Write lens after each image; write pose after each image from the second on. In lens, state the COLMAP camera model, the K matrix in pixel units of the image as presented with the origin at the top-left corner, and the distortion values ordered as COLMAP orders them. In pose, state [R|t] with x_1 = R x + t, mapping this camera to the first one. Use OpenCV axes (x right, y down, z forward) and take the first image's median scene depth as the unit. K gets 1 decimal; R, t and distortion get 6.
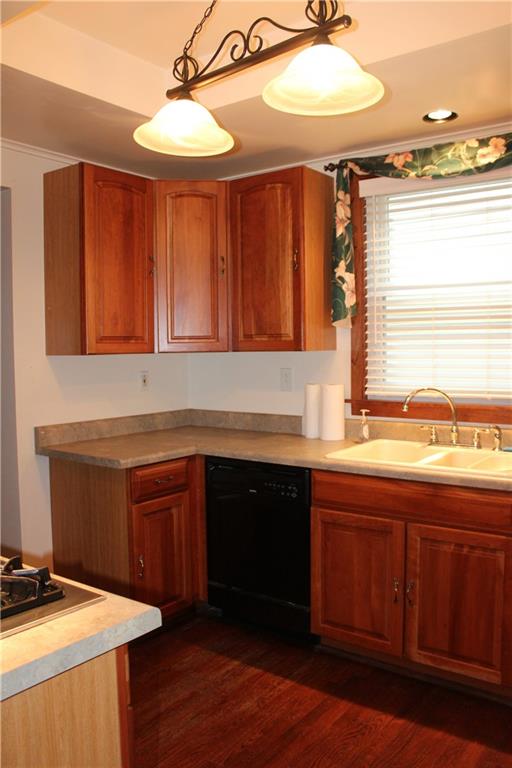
lens RADIAL K [[653.5, 0, 256.0], [0, 653.5, 384.0], [0, 0, 1]] dist [-0.094234, 0.003625]
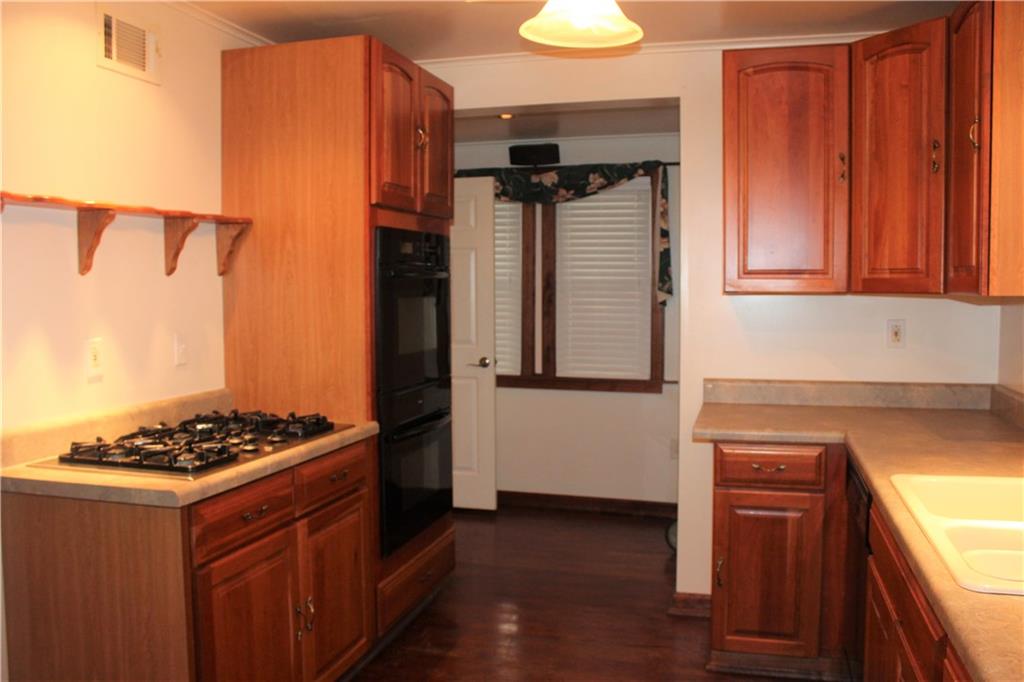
lens RADIAL K [[871.4, 0, 512.0], [0, 871.4, 341.0], [0, 0, 1]] dist [-0.094234, 0.003625]
pose [[0.361983, 0.074430, -0.929208, 0.613984], [-0.050309, 0.996914, 0.060255, -0.036162], [0.930826, 0.024936, 0.364611, 0.360219]]
